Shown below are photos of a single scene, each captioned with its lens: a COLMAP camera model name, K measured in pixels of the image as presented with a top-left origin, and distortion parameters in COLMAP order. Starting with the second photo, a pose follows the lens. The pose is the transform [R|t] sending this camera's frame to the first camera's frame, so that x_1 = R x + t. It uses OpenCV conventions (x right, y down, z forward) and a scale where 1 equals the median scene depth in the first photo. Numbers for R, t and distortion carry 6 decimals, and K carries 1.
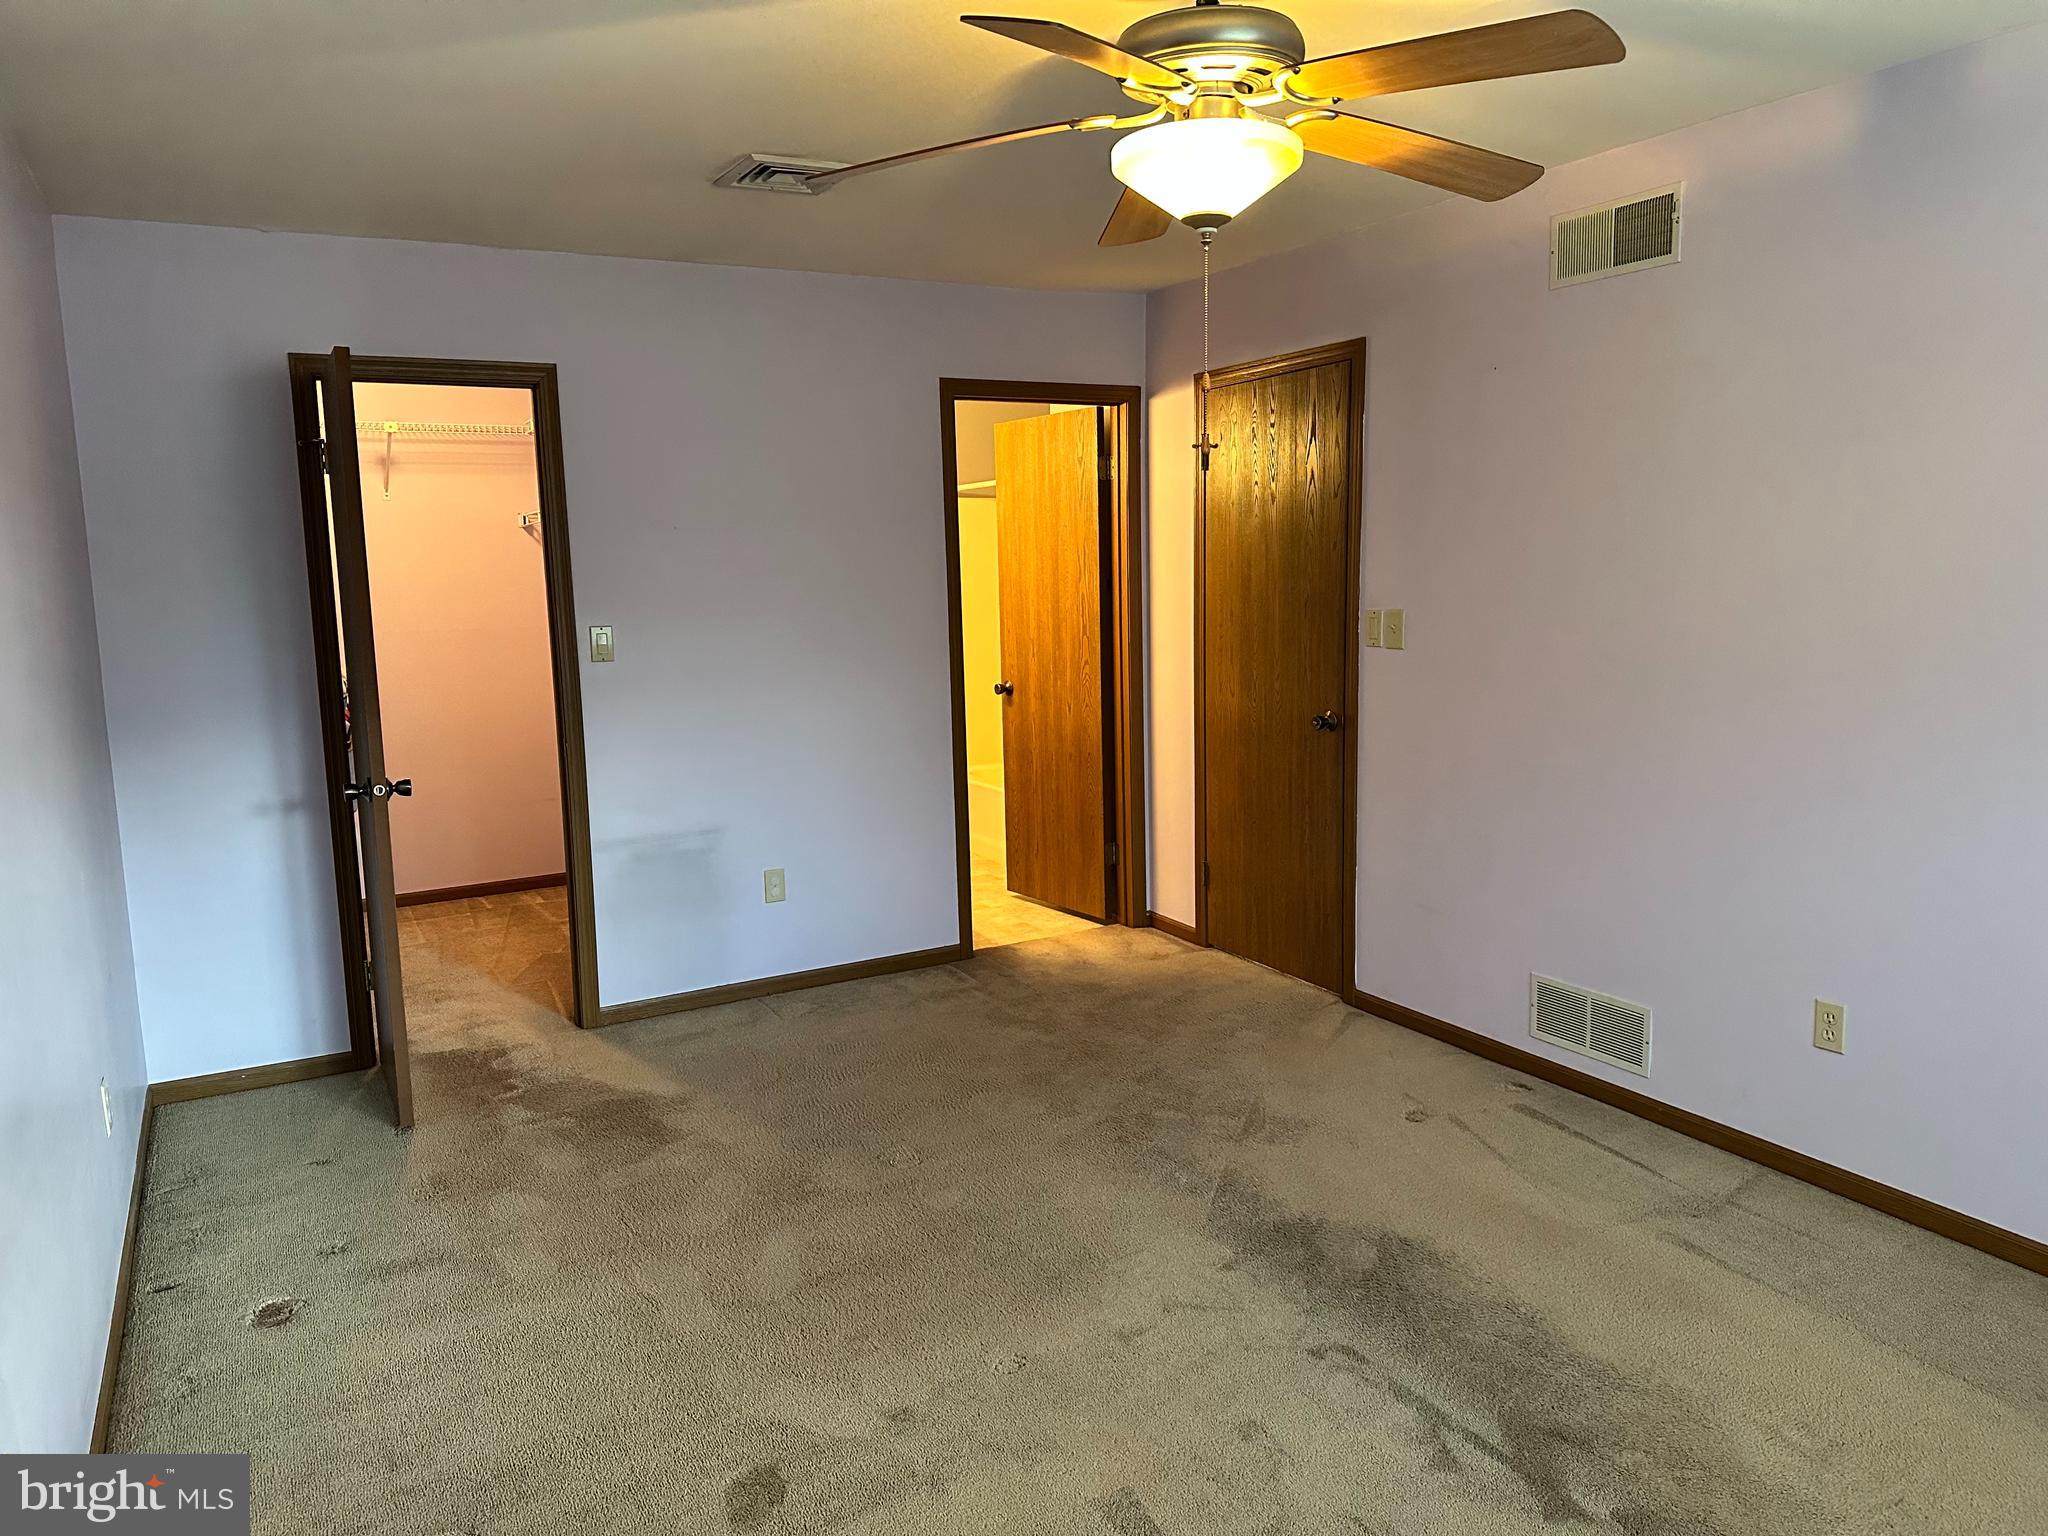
lens RADIAL K [[1424.8, 0, 1028.8], [0, 1424.8, 786.8], [0, 0, 1]] dist [0.104820, -0.136144]
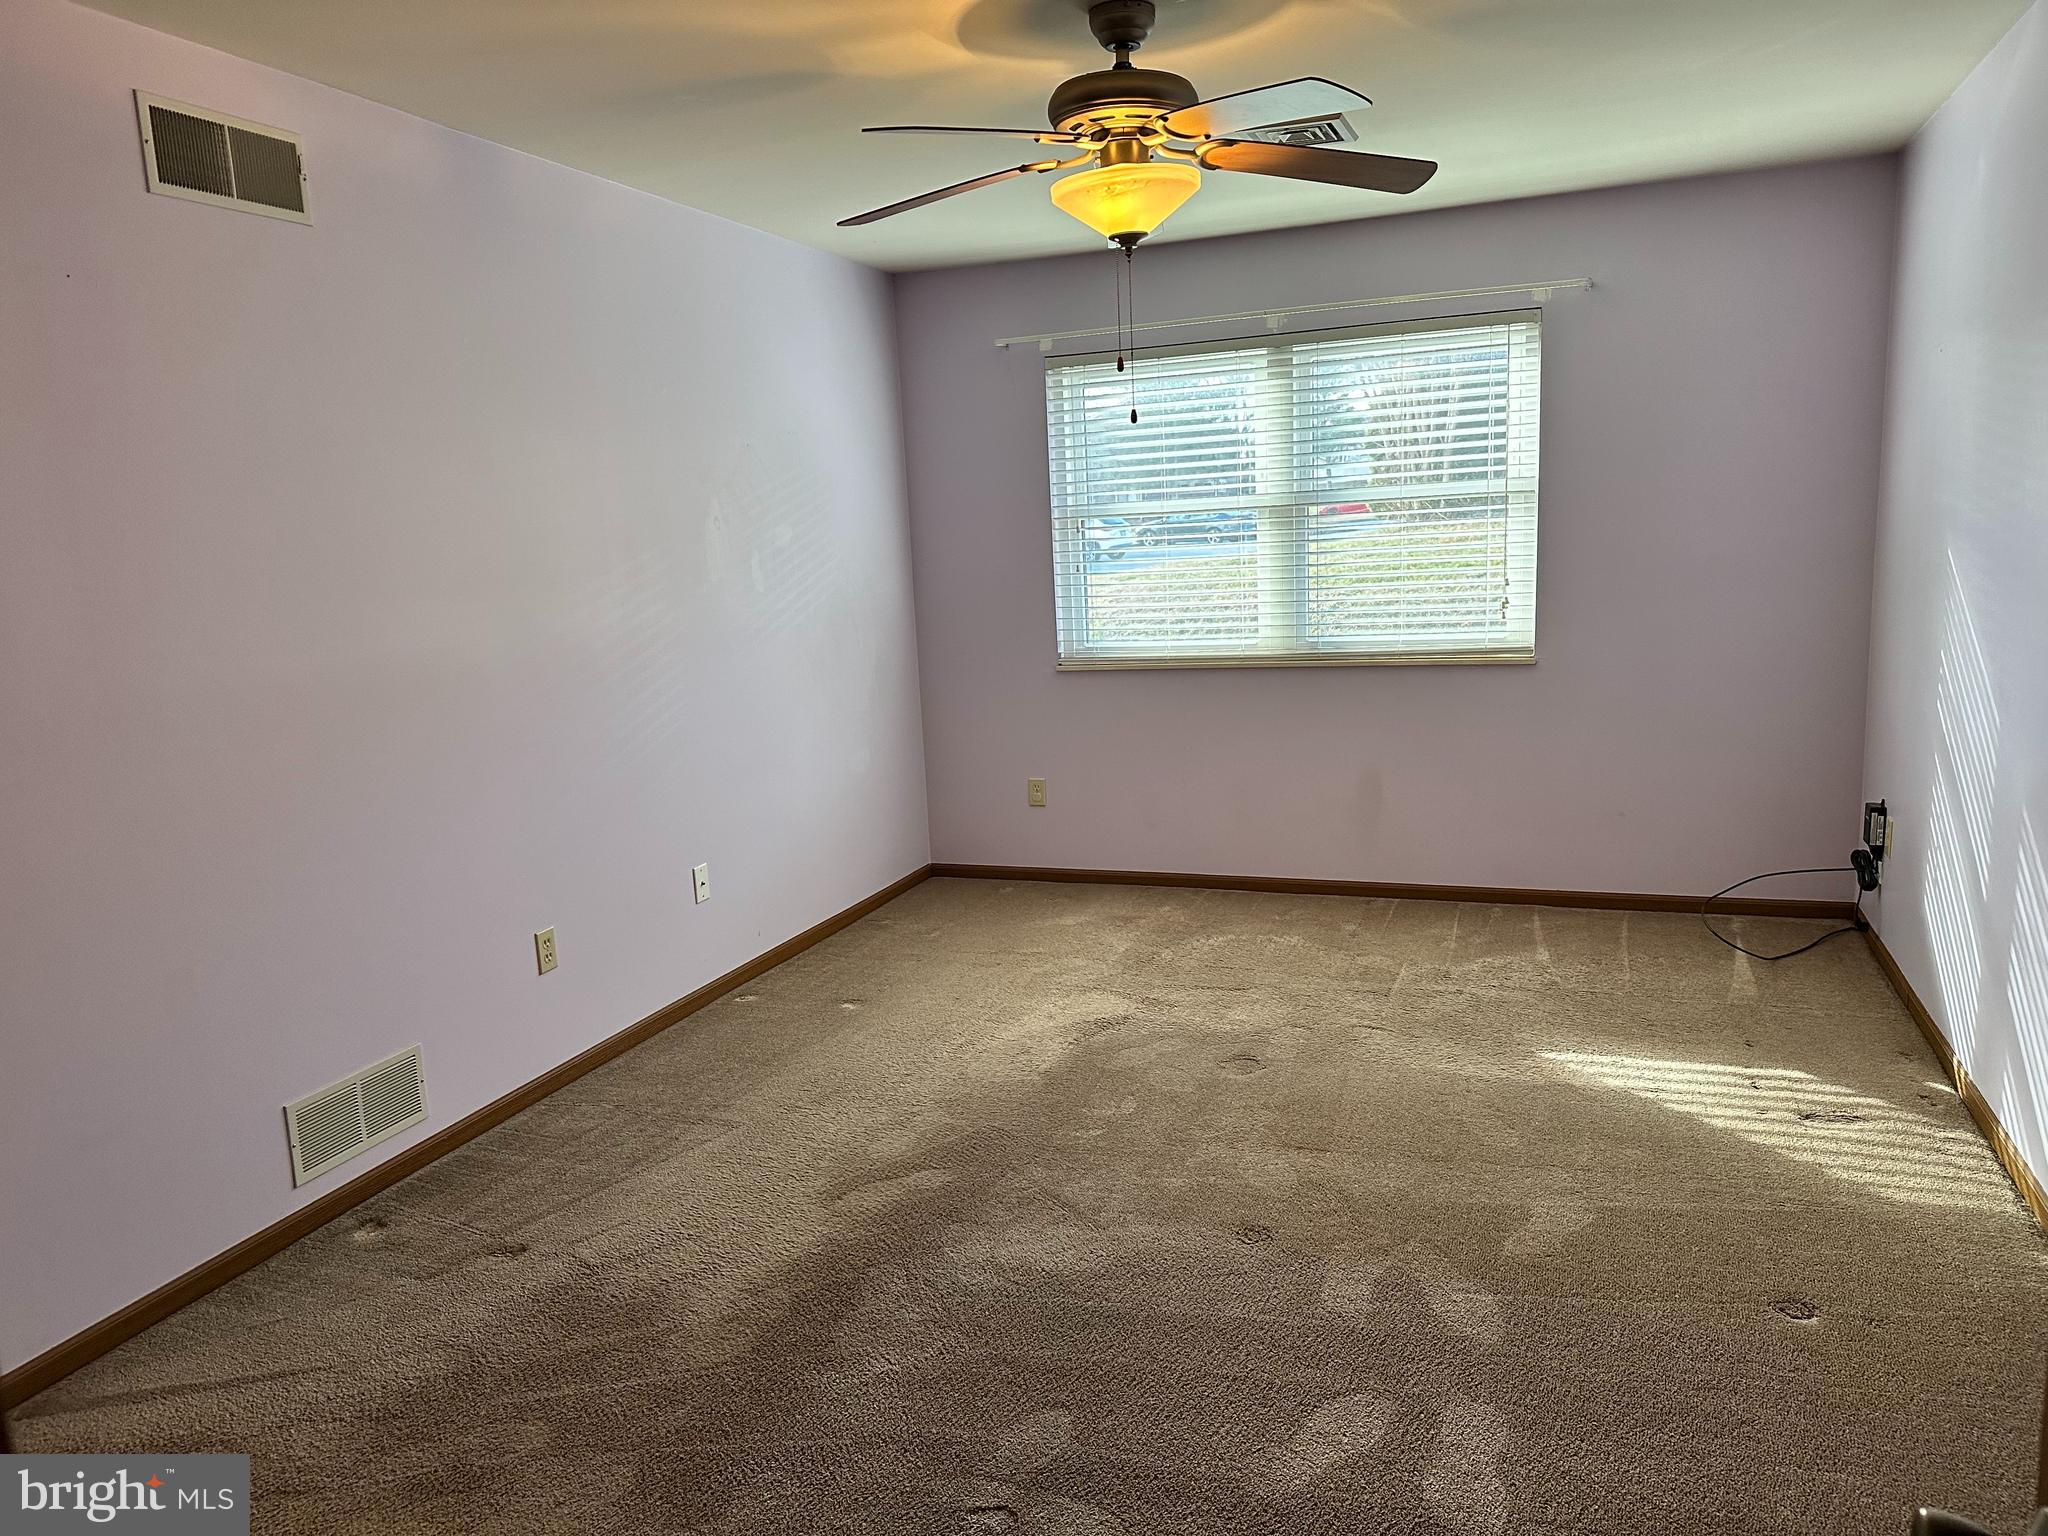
lens RADIAL K [[1424.8, 0, 1028.8], [0, 1424.8, 786.8], [0, 0, 1]] dist [0.104820, -0.136144]
pose [[-0.640440, -0.095176, 0.762088, -0.498340], [0.176805, 0.947367, 0.266899, -0.176180], [-0.747379, 0.305674, -0.589905, 1.180282]]
